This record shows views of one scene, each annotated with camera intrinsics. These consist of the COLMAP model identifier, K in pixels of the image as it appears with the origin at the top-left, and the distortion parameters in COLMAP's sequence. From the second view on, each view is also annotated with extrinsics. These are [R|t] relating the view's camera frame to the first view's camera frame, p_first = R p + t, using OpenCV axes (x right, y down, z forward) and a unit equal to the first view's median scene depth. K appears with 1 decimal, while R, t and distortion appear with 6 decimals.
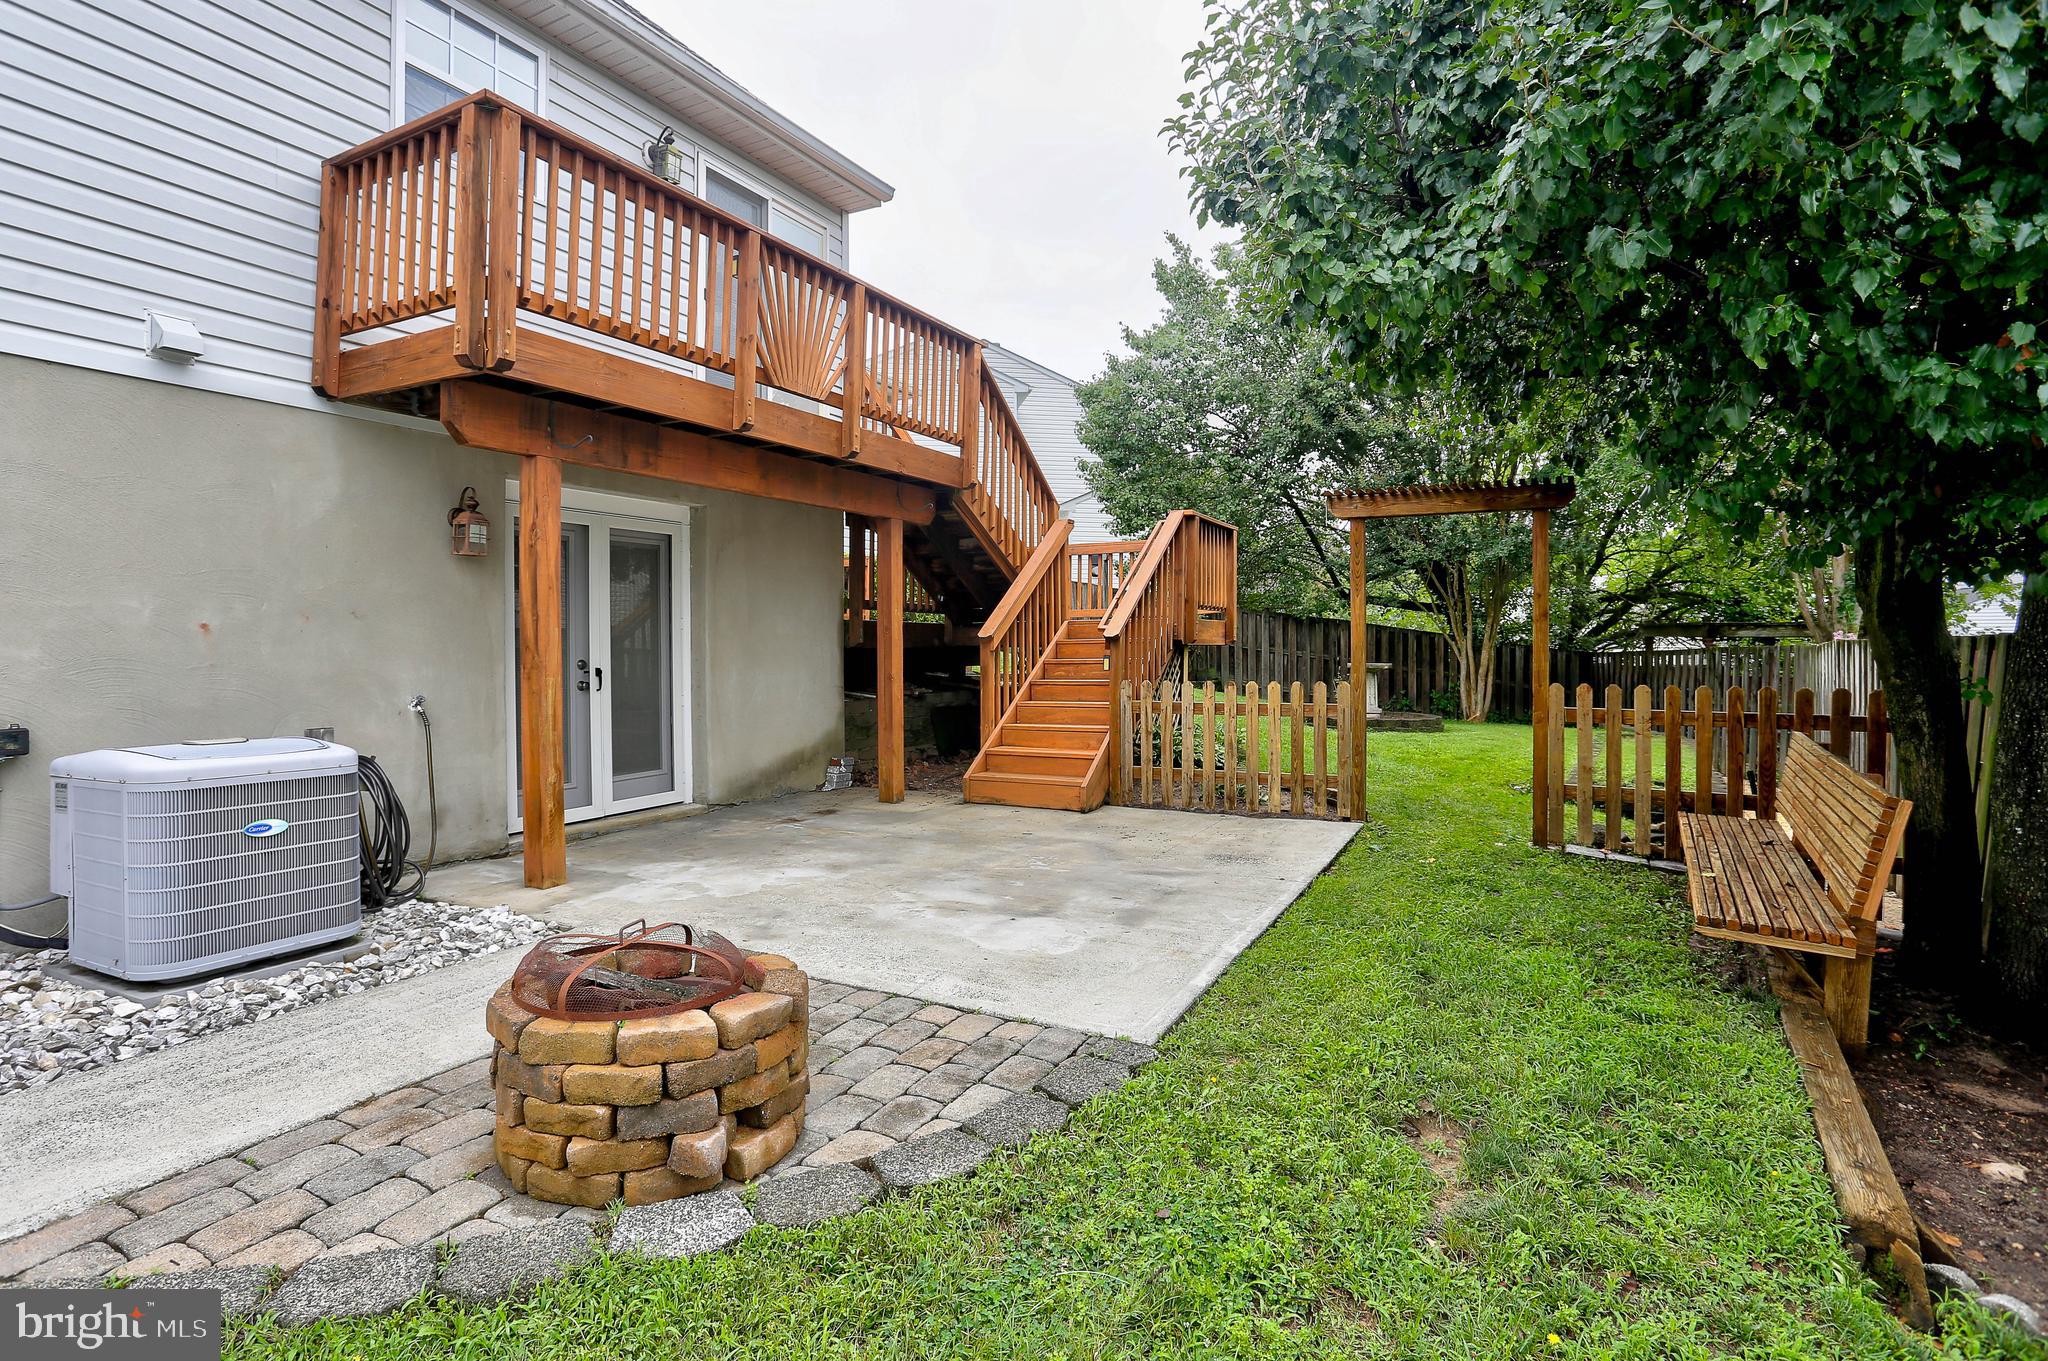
lens RADIAL K [[1030.3, 0, 1019.6], [0, 1030.3, 652.9], [0, 0, 1]] dist [-0.099657, 0.056022]
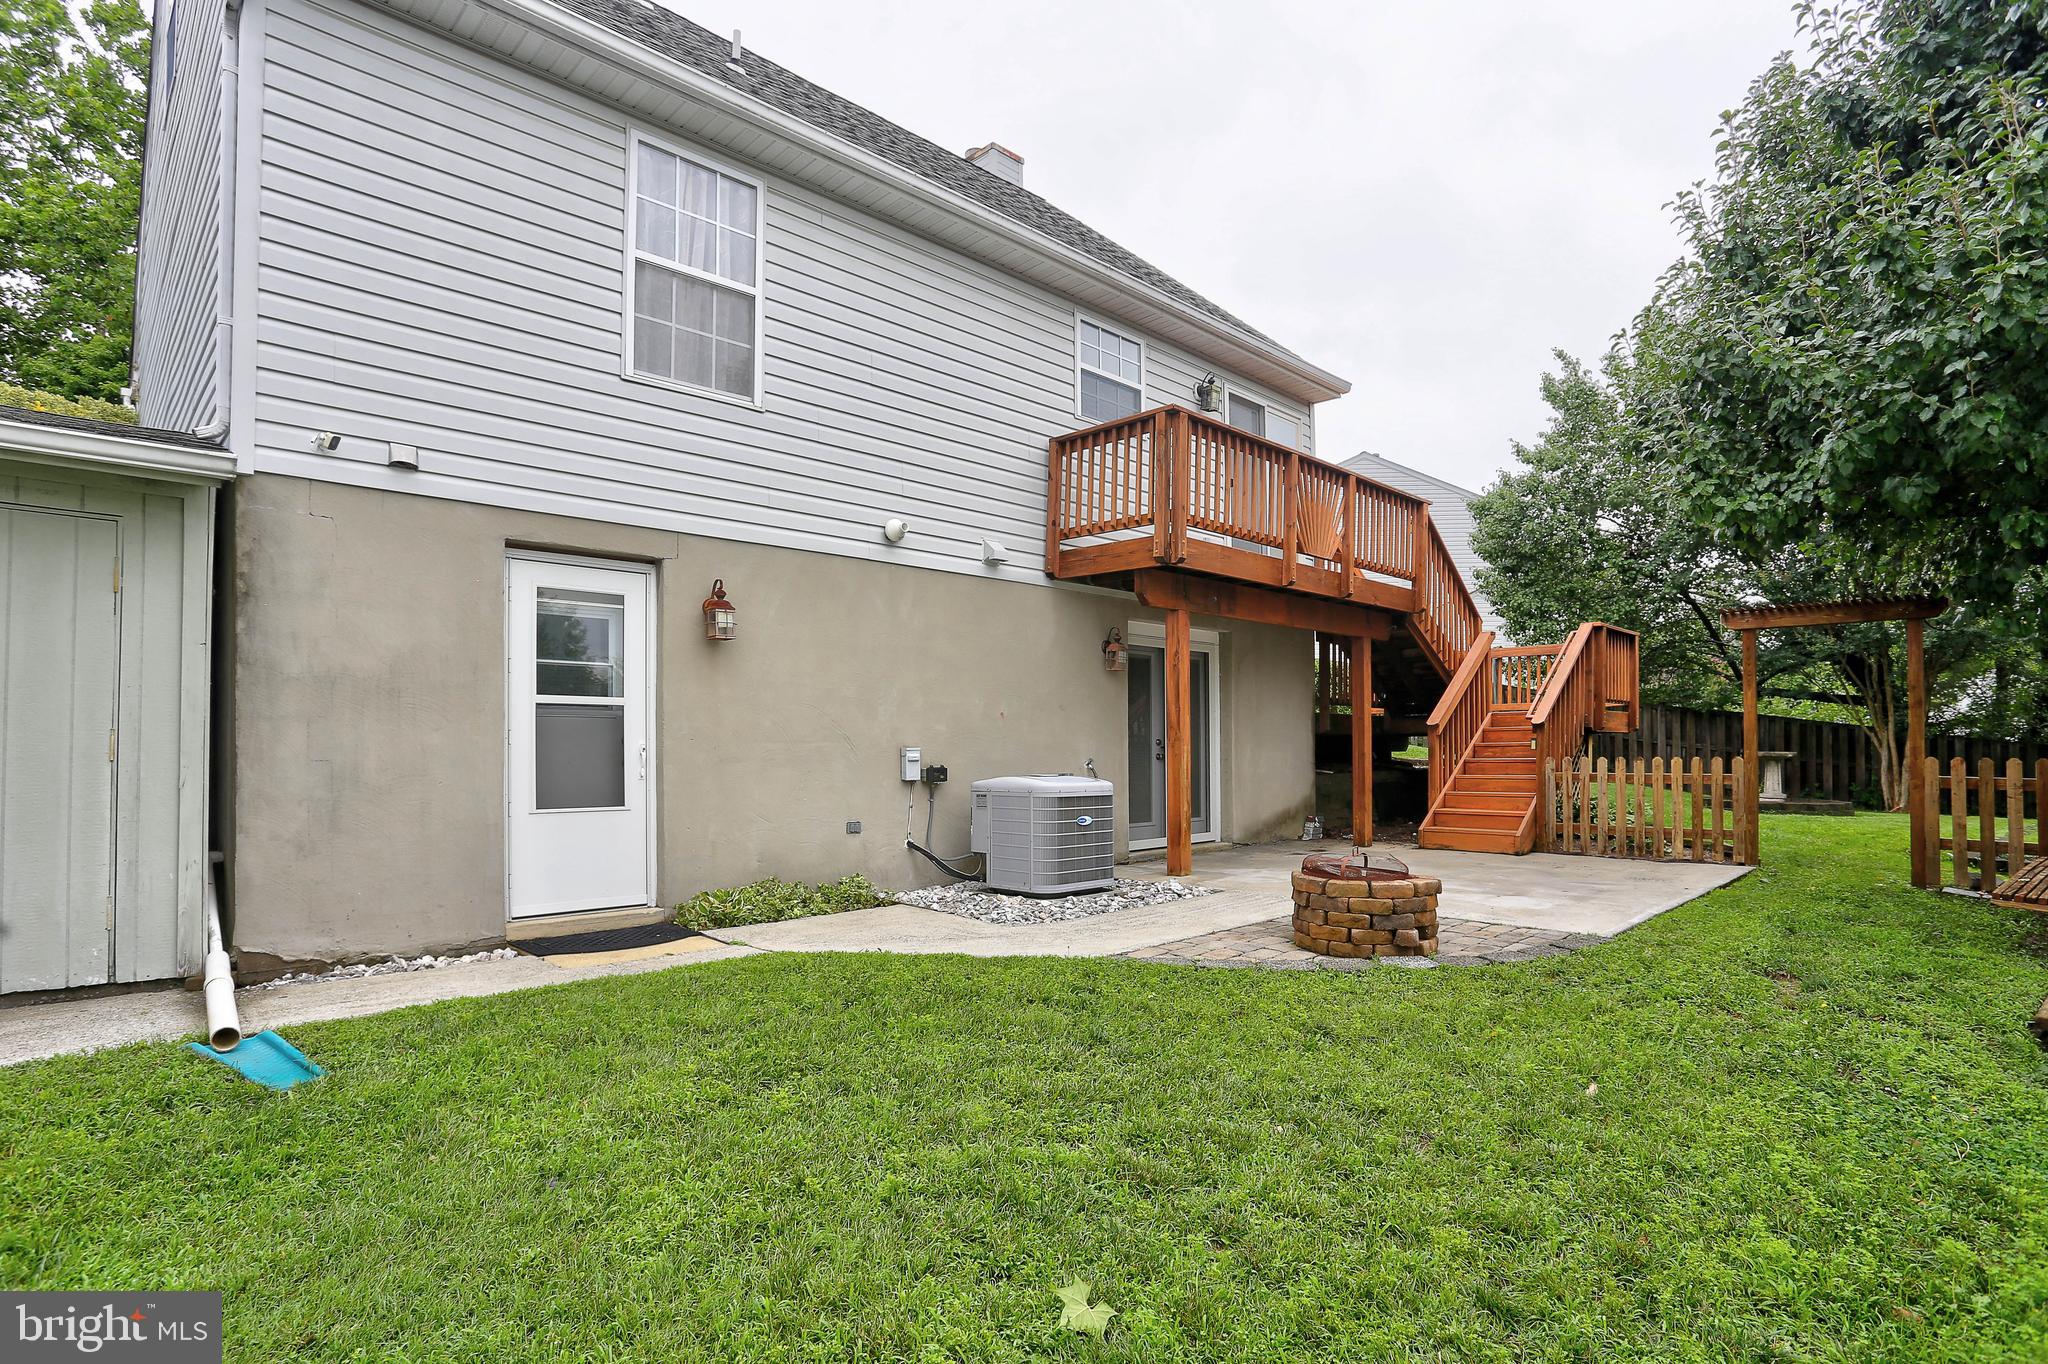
lens RADIAL K [[1031.1, 0, 1052.0], [0, 1031.1, 725.9], [0, 0, 1]] dist [-0.063266, 0.029325]
pose [[0.954490, -0.002665, -0.298231, -0.123208], [-0.004844, 0.999690, -0.024437, 0.023732], [0.298204, 0.024770, 0.954181, -0.451333]]
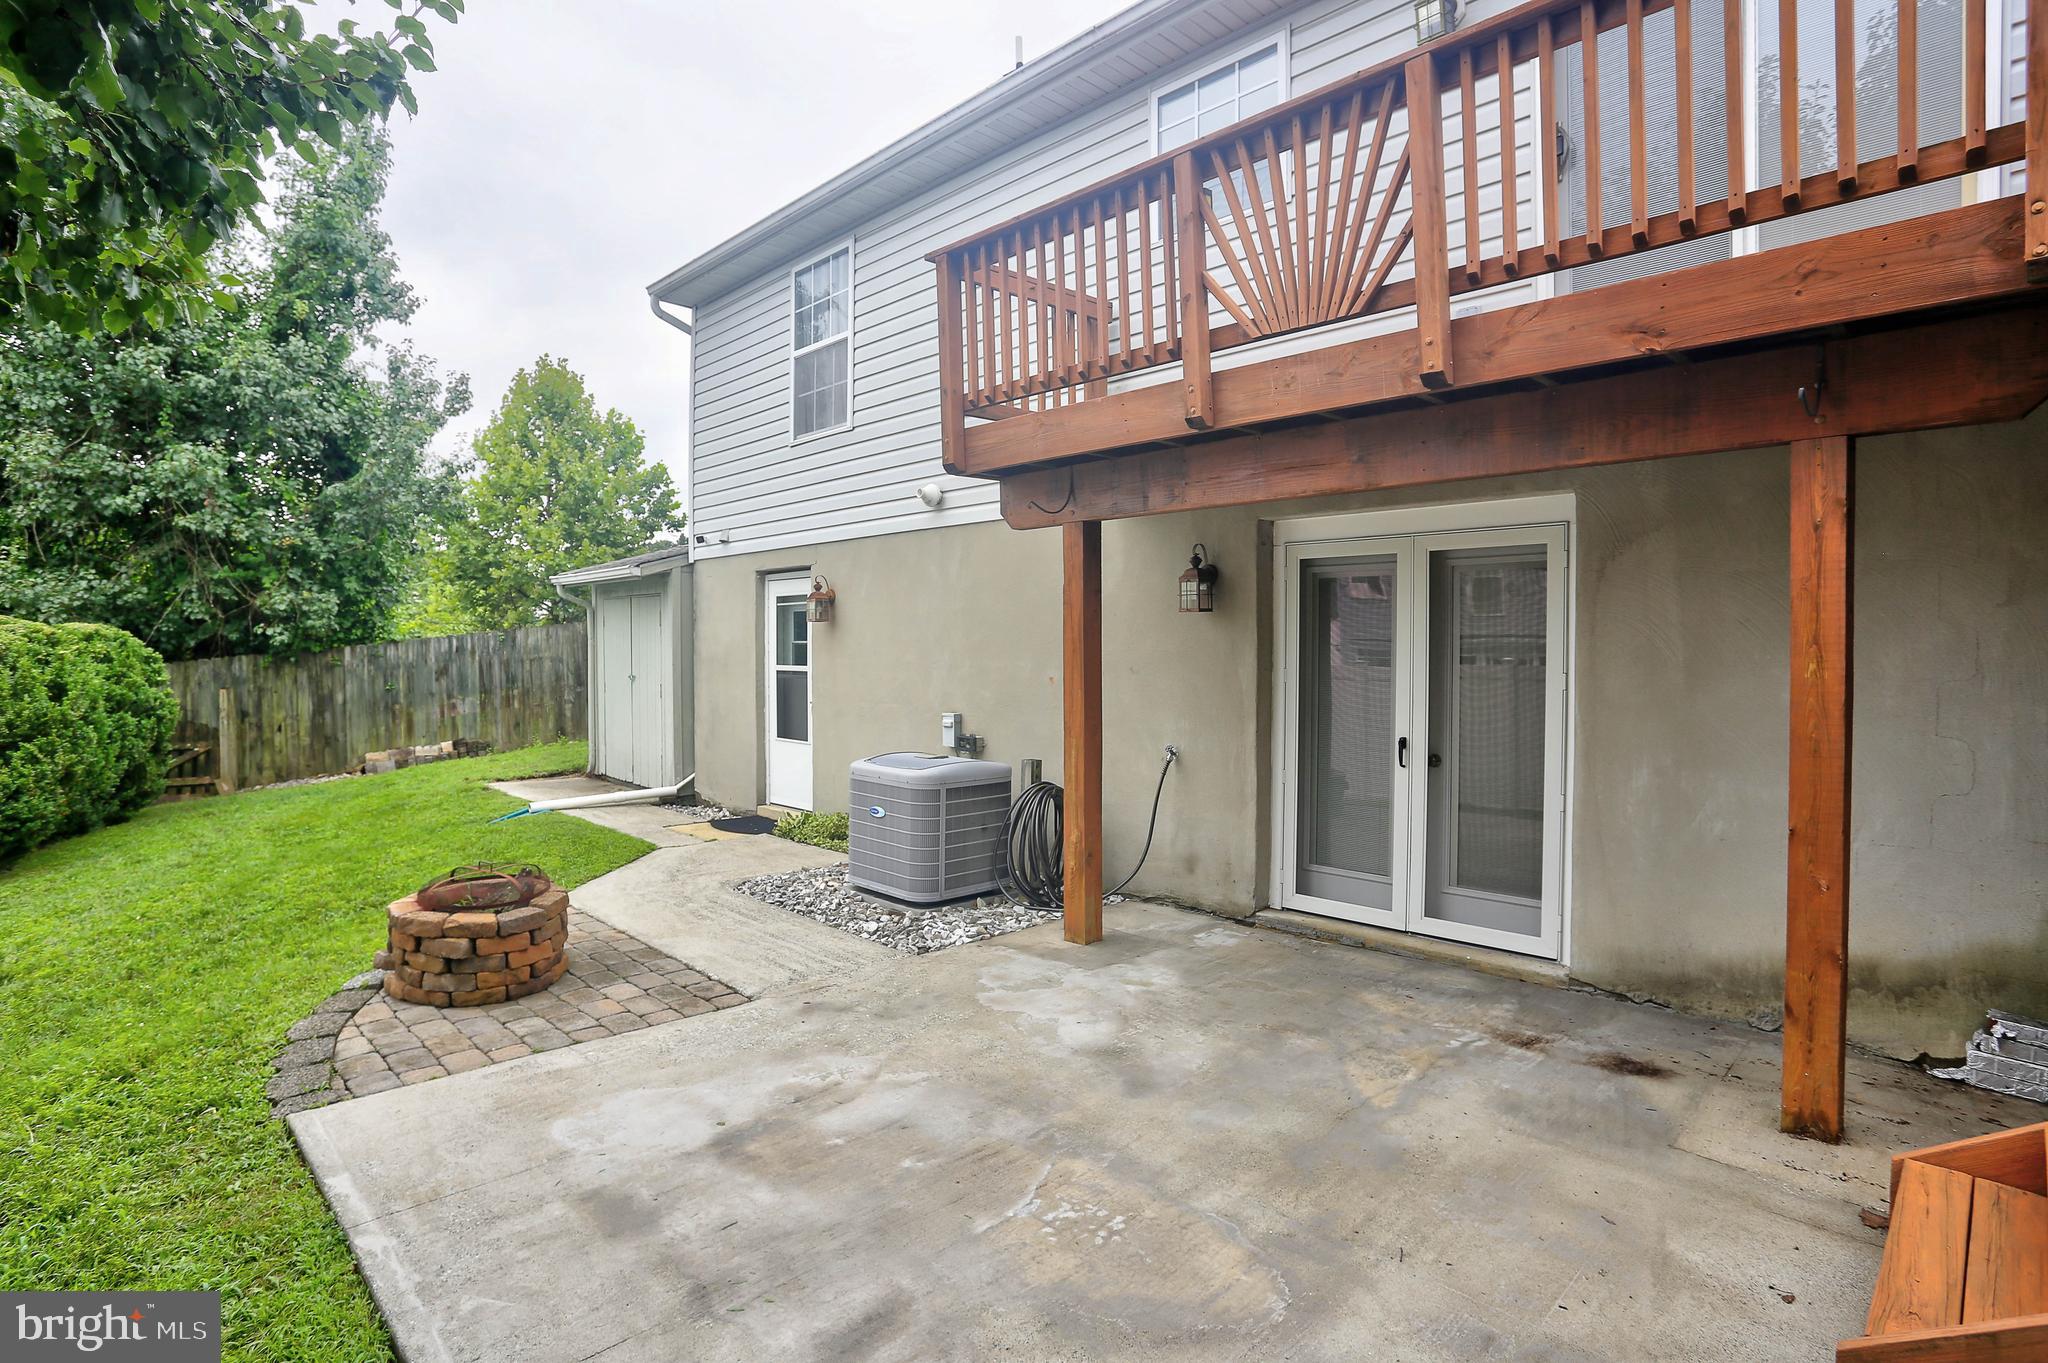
lens RADIAL K [[1018.0, 0, 1024.0], [0, 1018.0, 681.5], [0, 0, 1]] dist [-0.060239, 0.000608]
pose [[-0.307251, 0.029843, -0.951160, 0.369860], [-0.014250, 0.999252, 0.035955, -0.048176], [0.951522, 0.024601, -0.306596, 0.892096]]
